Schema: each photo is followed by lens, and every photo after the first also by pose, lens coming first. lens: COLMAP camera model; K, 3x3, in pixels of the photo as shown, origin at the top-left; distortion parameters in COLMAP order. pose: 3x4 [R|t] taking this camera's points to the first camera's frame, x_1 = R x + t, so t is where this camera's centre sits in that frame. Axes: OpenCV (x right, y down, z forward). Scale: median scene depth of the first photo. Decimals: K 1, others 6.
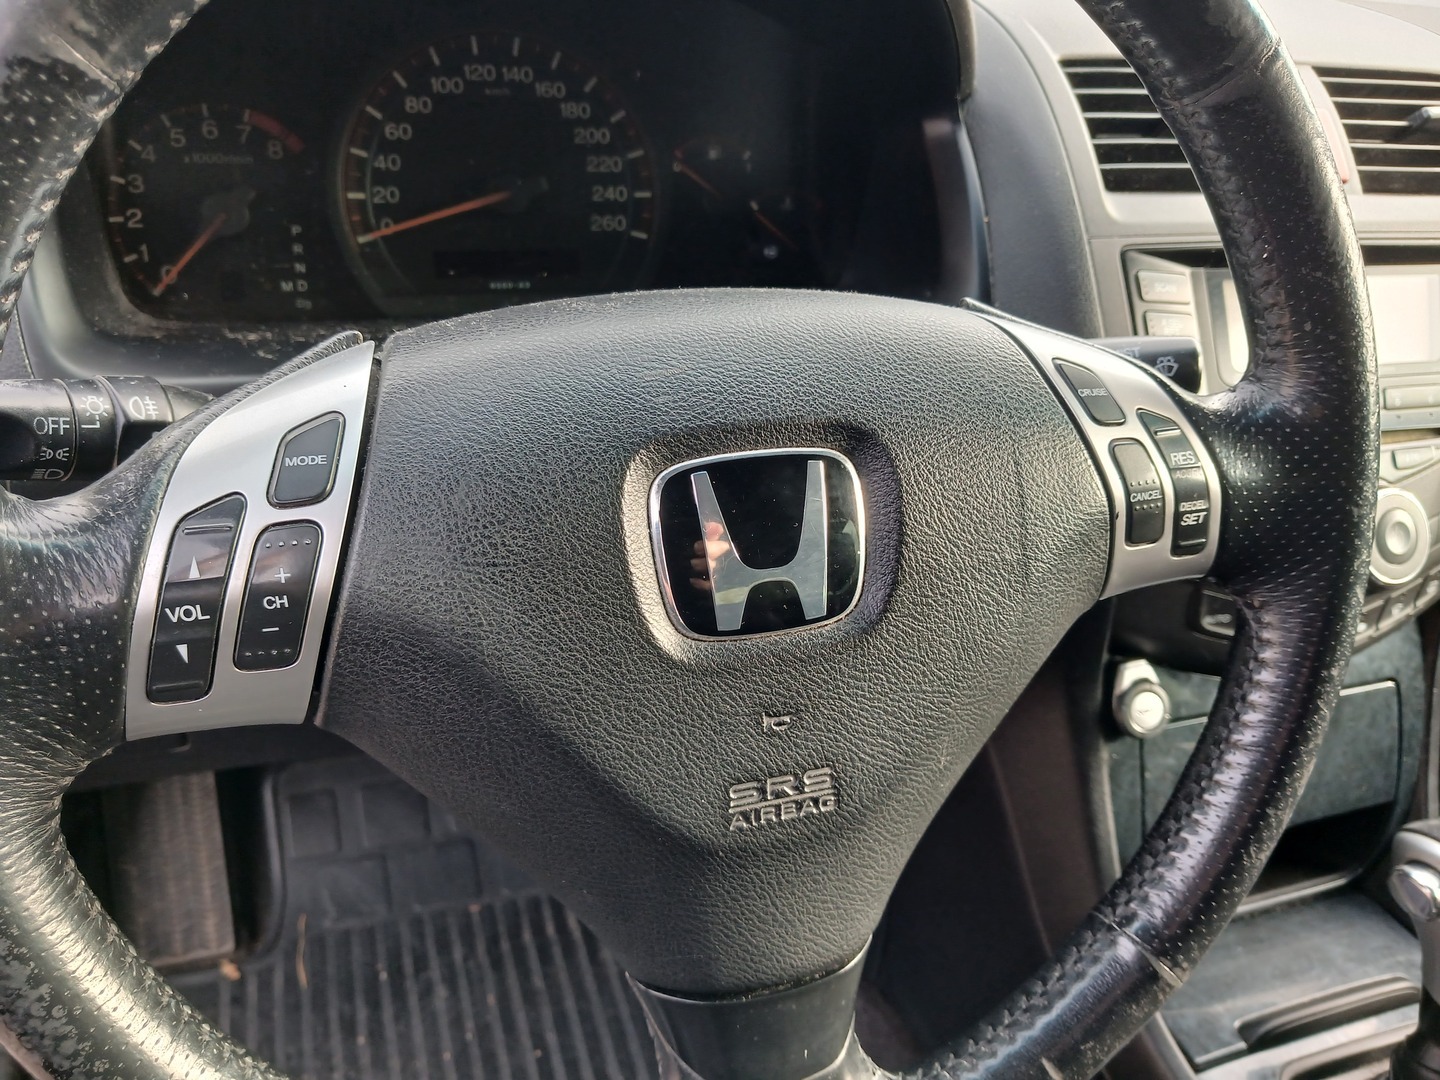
lens RADIAL K [[1315.7, 0, 688.1], [0, 1315.7, 540.6], [0, 0, 1]] dist [0.002955, -0.001696]
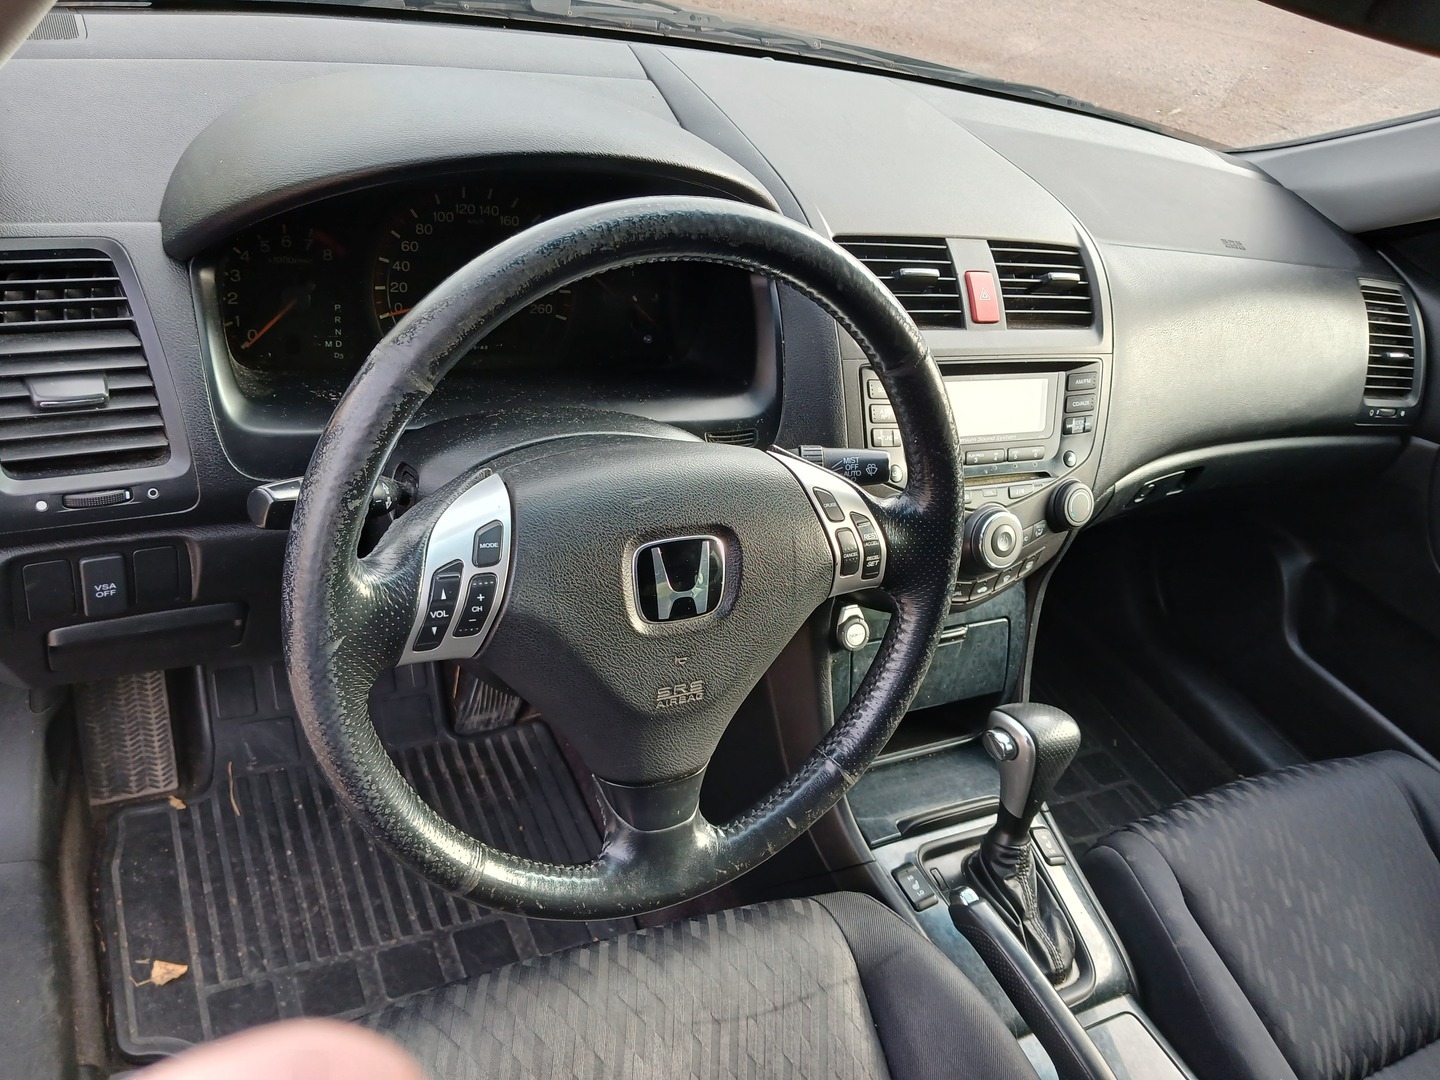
lens RADIAL K [[1239.1, 0, 720.0], [0, 1239.1, 540.0], [0, 0, 1]] dist [0.381144, -0.912503]
pose [[0.978832, 0.041587, 0.200396, -0.158338], [-0.060698, 0.994074, 0.090184, -0.135693], [-0.195458, -0.100438, 0.975555, -0.551373]]
